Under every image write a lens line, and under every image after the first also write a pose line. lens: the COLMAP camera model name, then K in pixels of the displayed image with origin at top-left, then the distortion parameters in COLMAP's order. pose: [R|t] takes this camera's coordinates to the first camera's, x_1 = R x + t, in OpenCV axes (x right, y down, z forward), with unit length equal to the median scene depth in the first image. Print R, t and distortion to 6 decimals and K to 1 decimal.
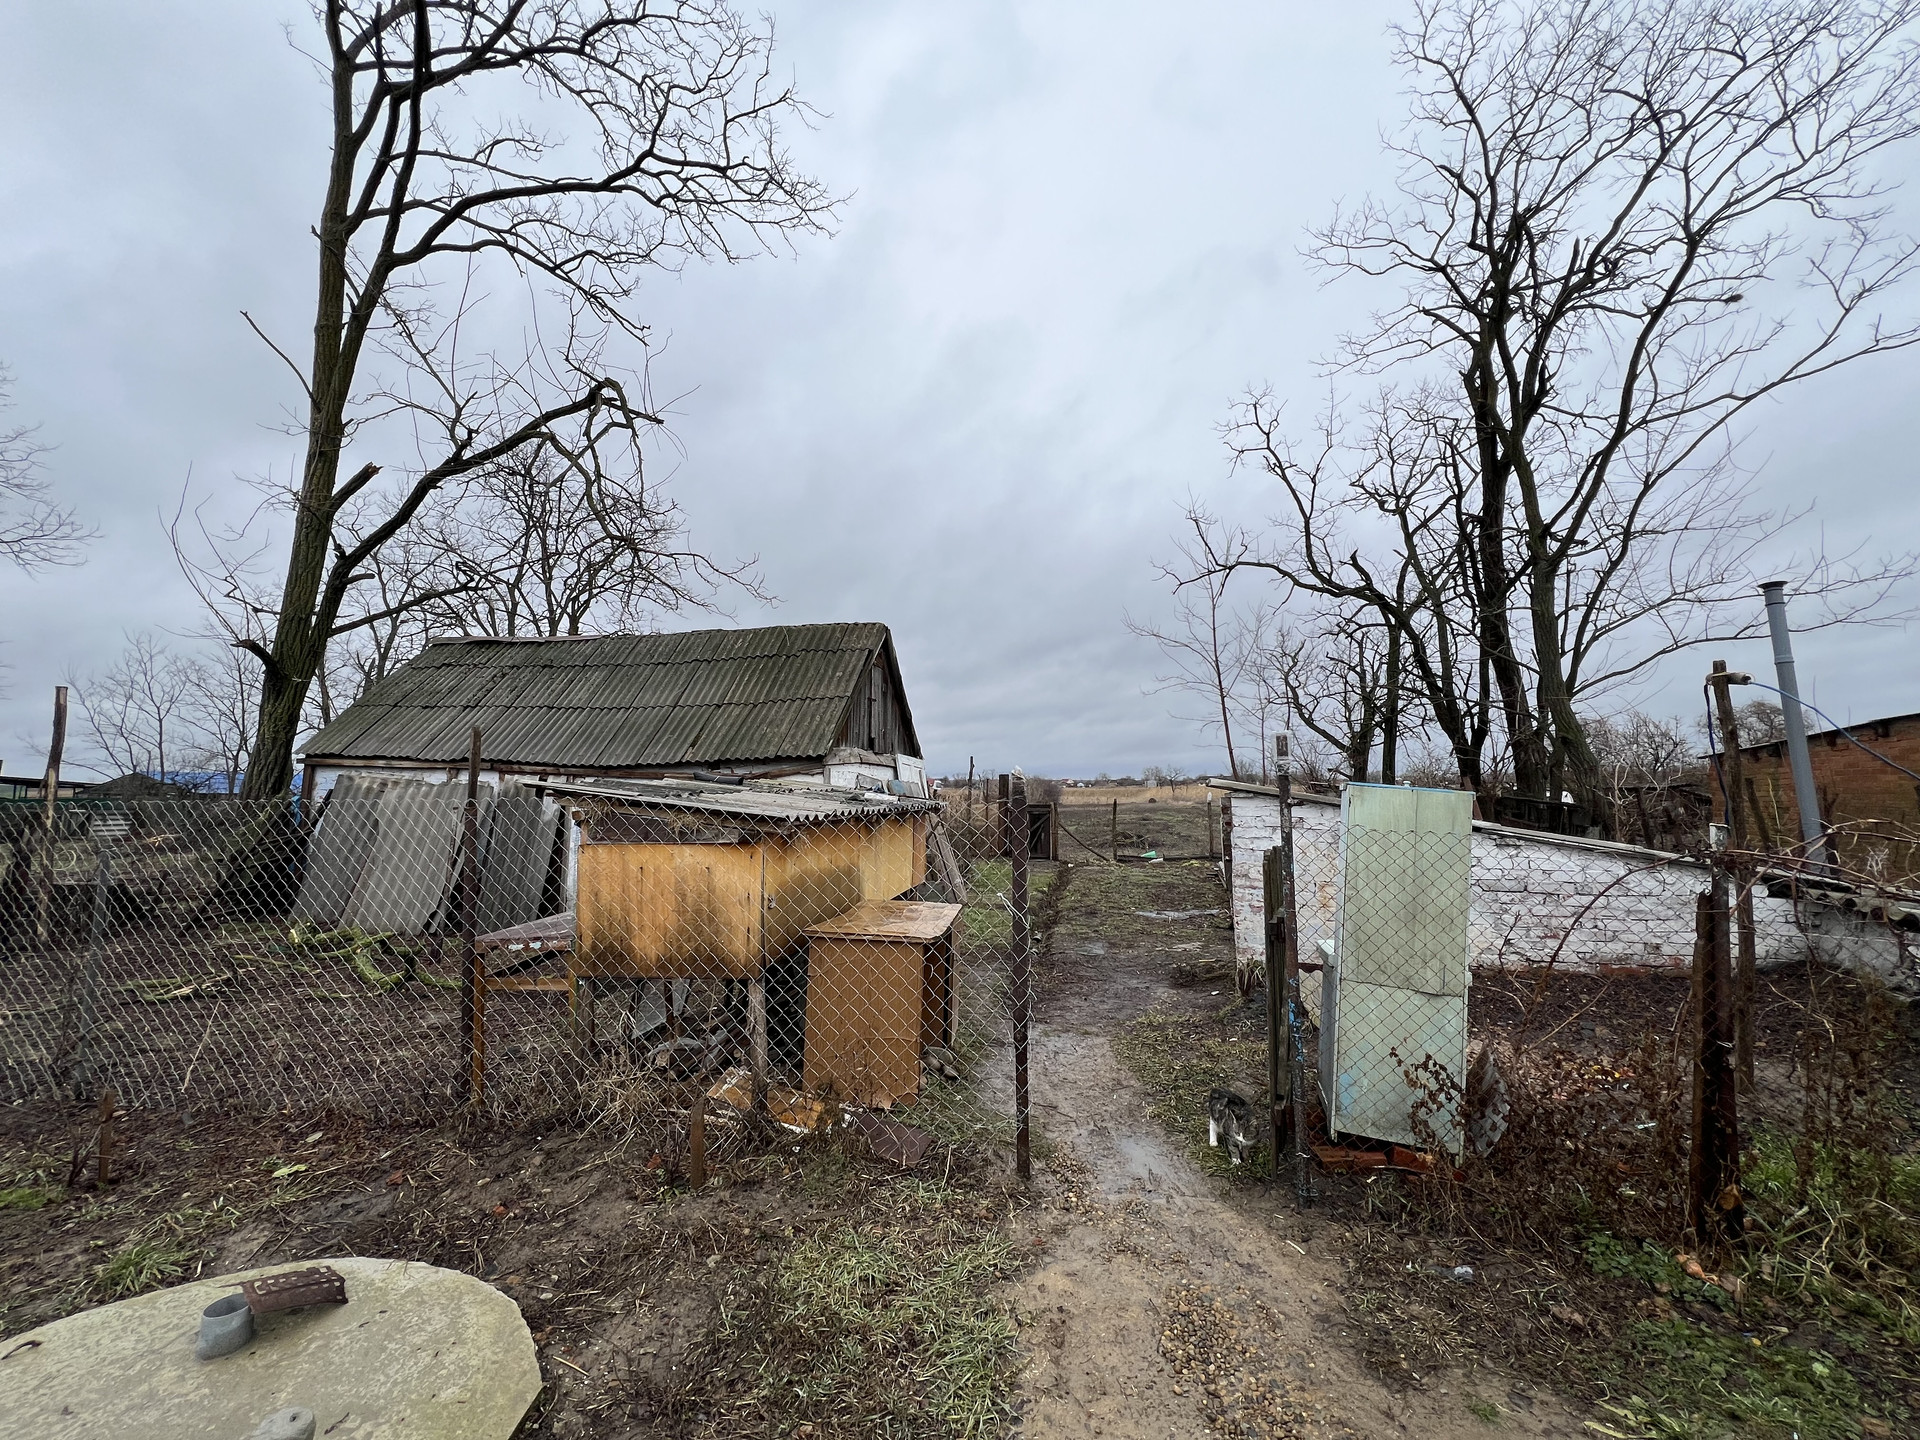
lens RADIAL K [[768.5, 0, 966.1], [0, 768.5, 720.6], [0, 0, 1]] dist [-0.002162, 0.000535]
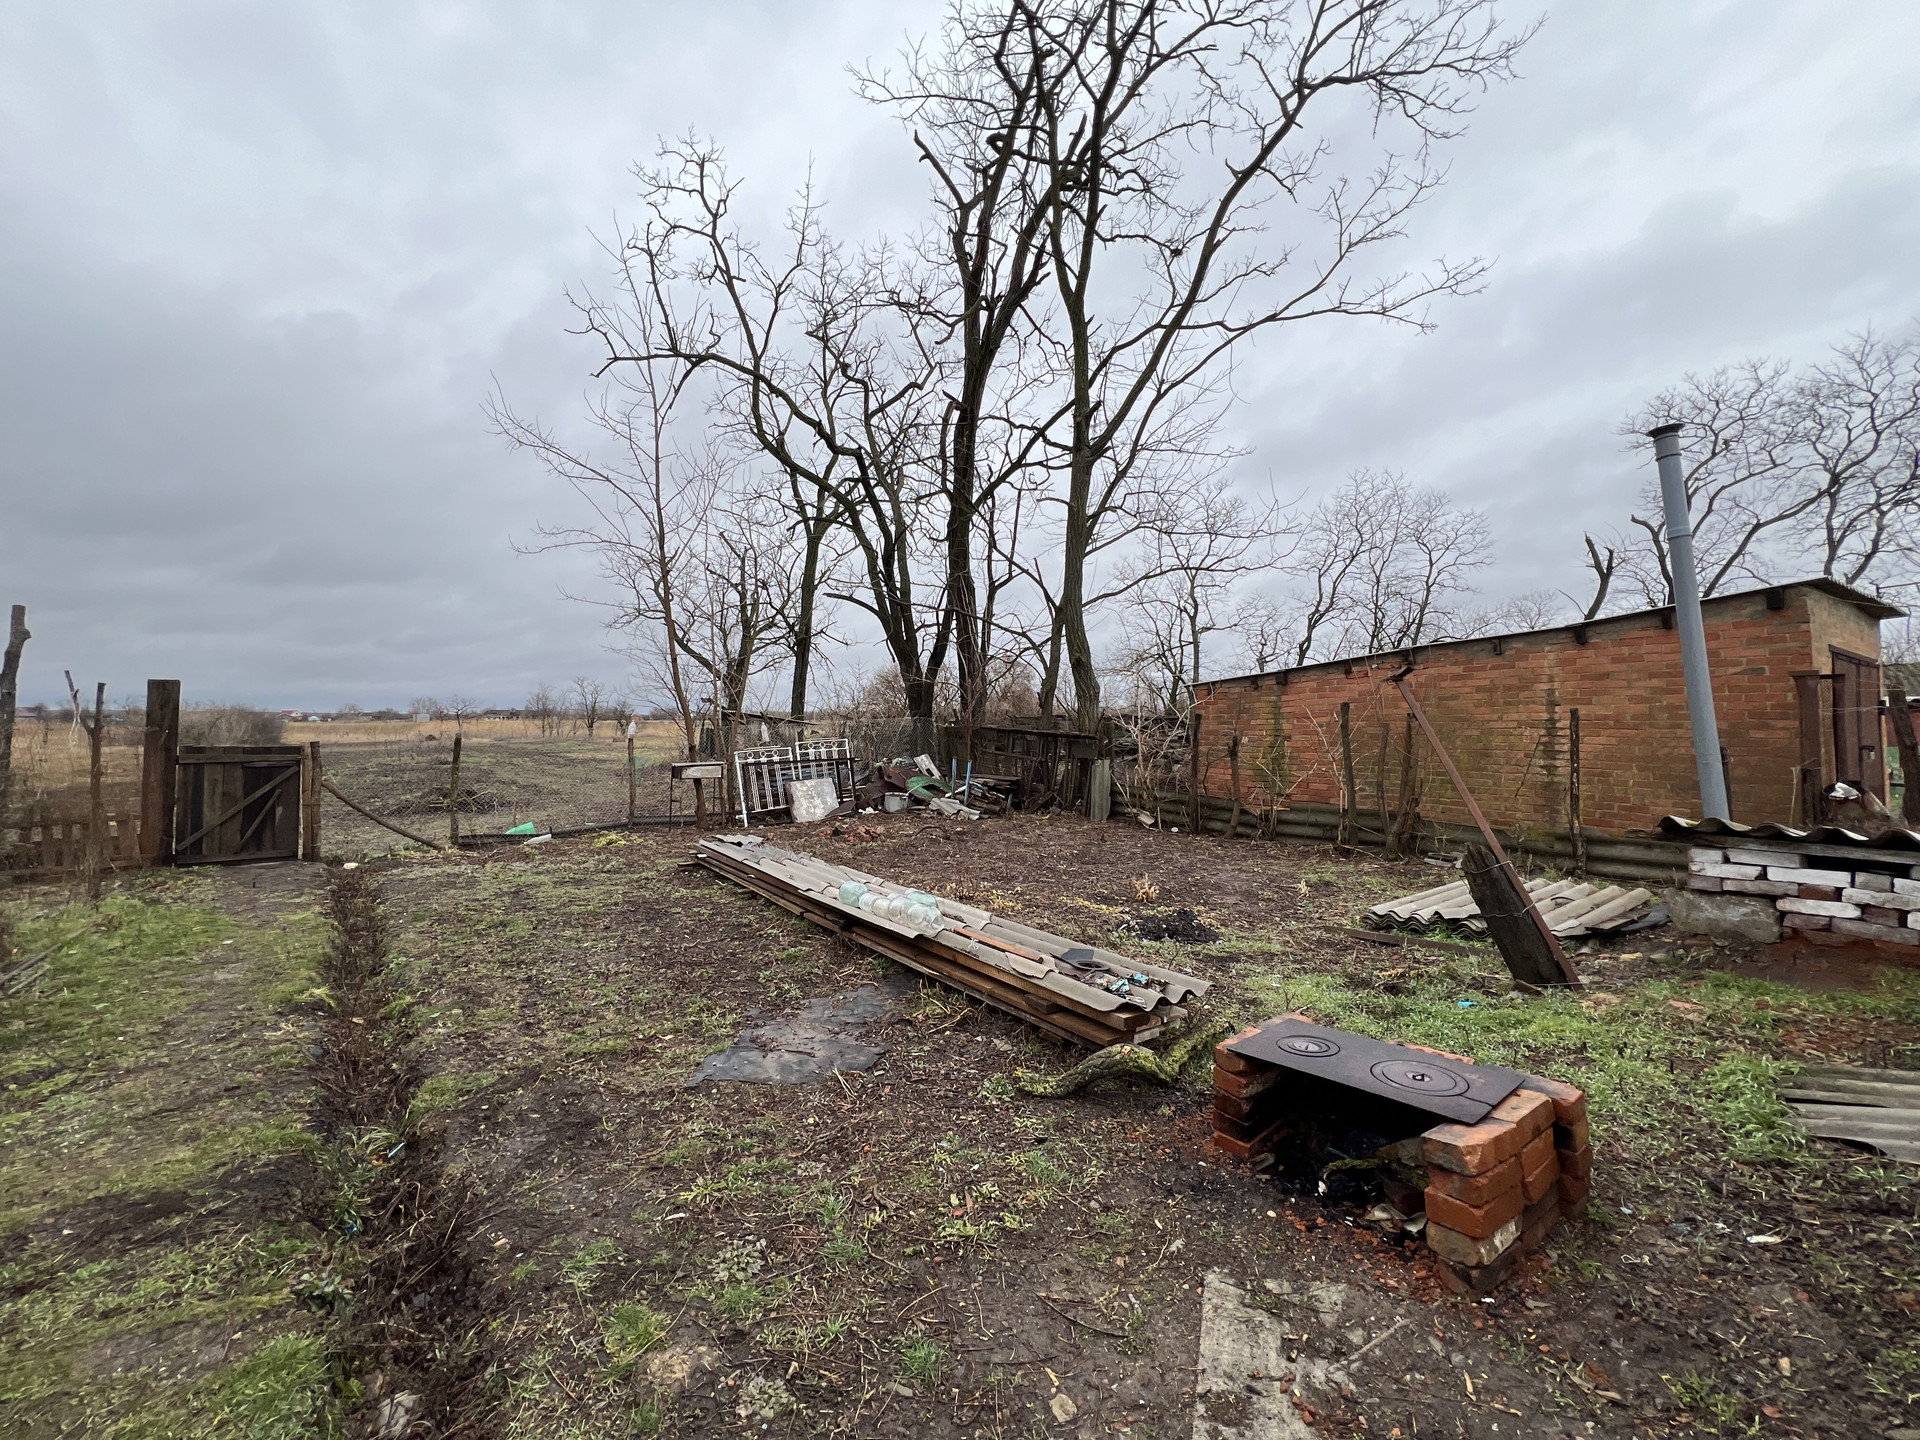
lens RADIAL K [[762.1, 0, 960.0], [0, 762.1, 720.0], [0, 0, 1]] dist [-0.001584, 0.000846]
pose [[0.658985, 0.006969, 0.752124, 0.023308], [-0.069001, 0.996301, 0.051225, 0.042856], [-0.748985, -0.085654, 0.657028, 0.399495]]
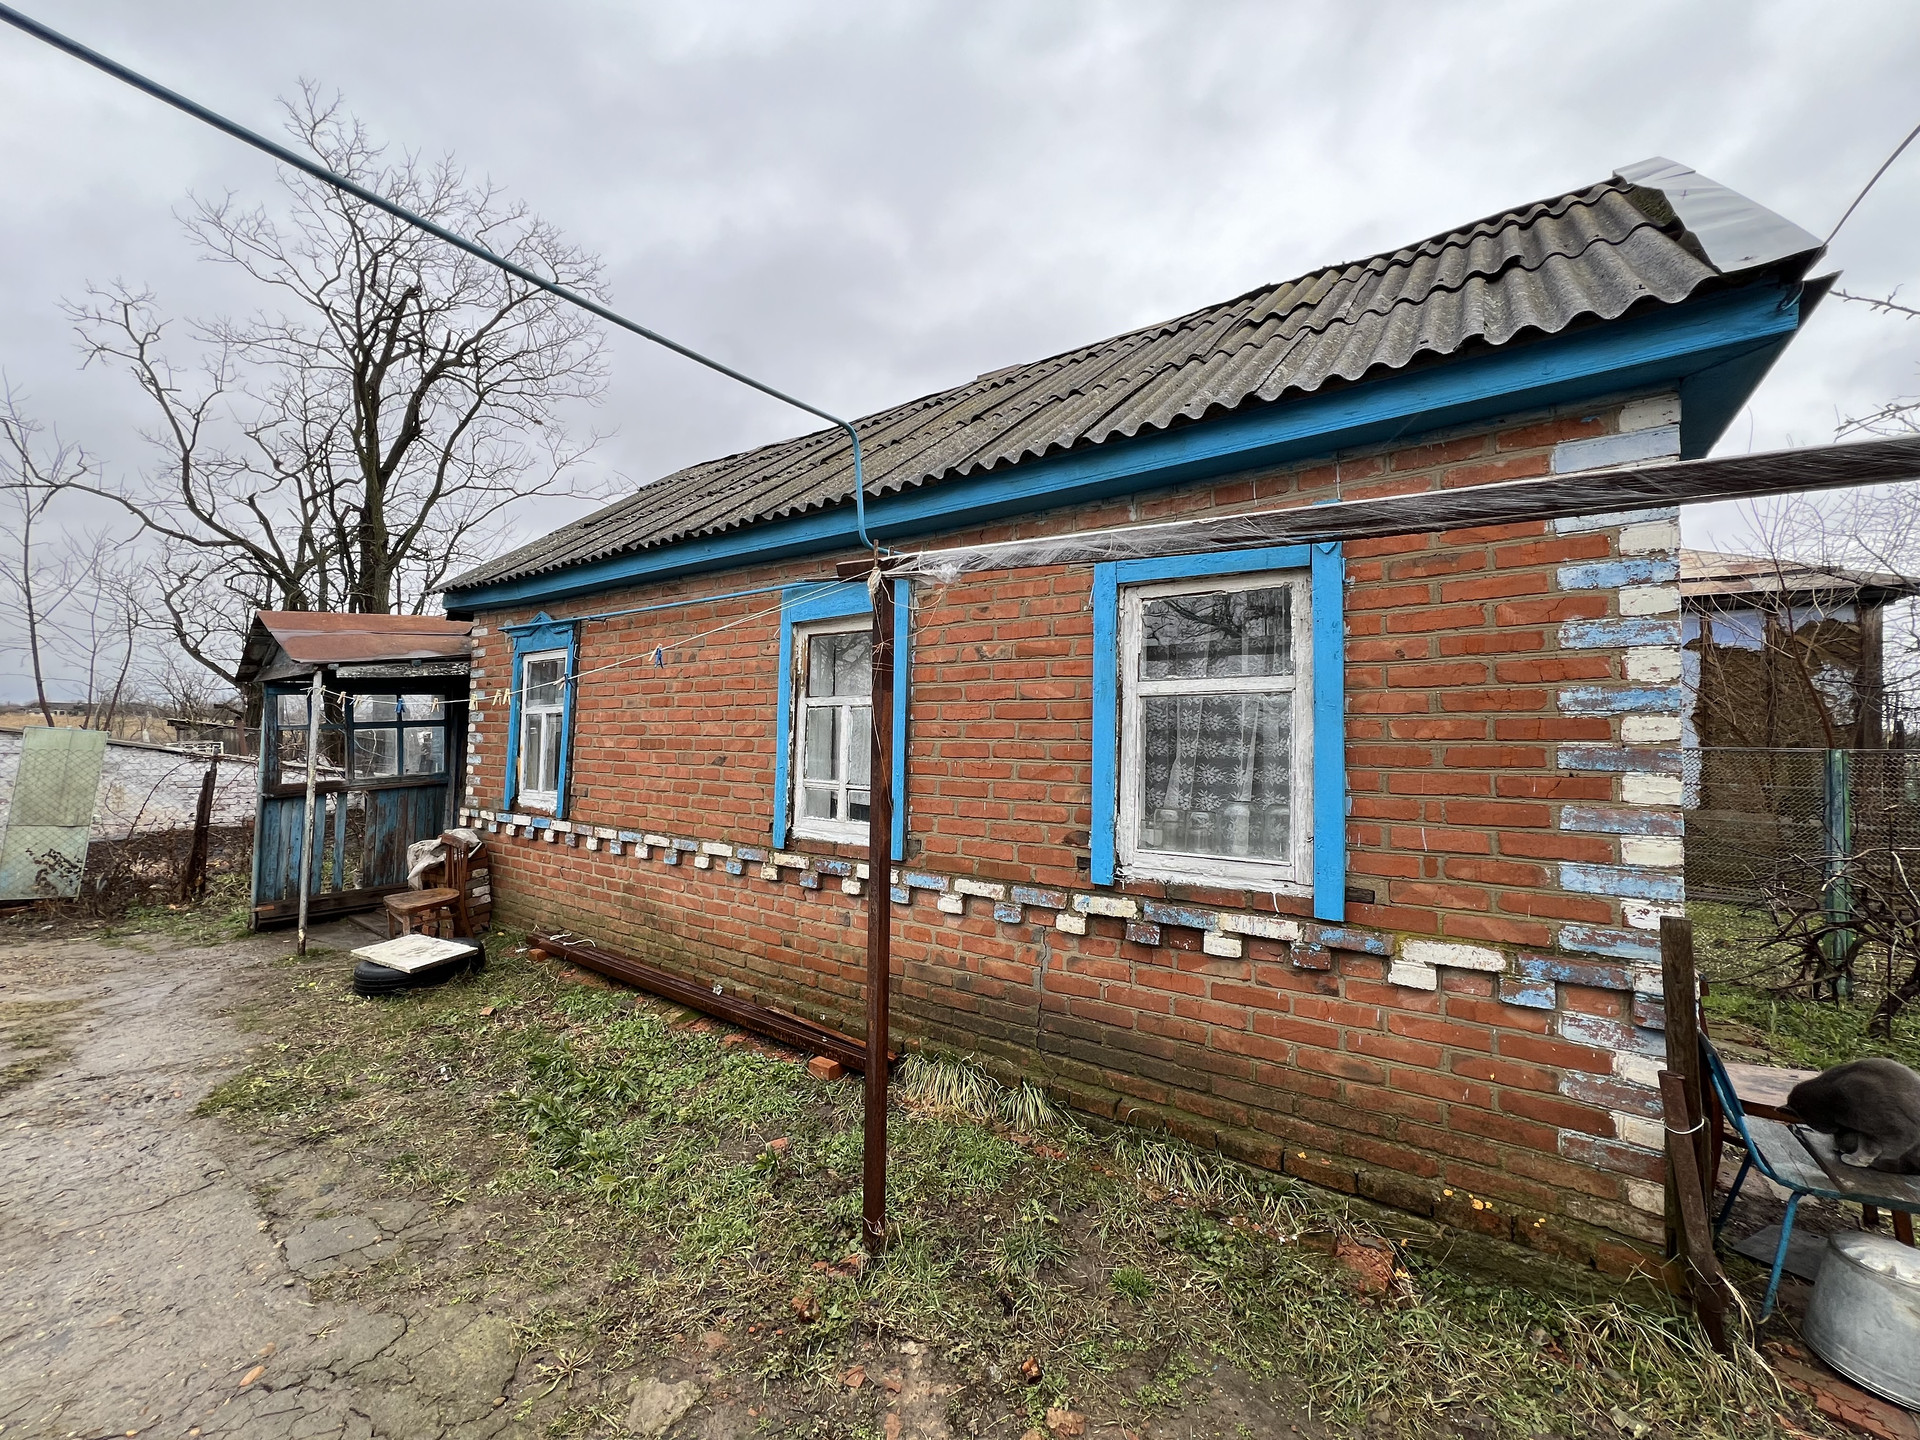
lens RADIAL K [[759.7, 0, 960.0], [0, 759.7, 720.0], [0, 0, 1]] dist [-0.006529, -0.000221]
pose [[0.379127, 0.035820, 0.924651, -0.068747], [-0.105092, 0.994452, 0.004566, -0.035311], [-0.919358, -0.098904, 0.380788, -0.363060]]
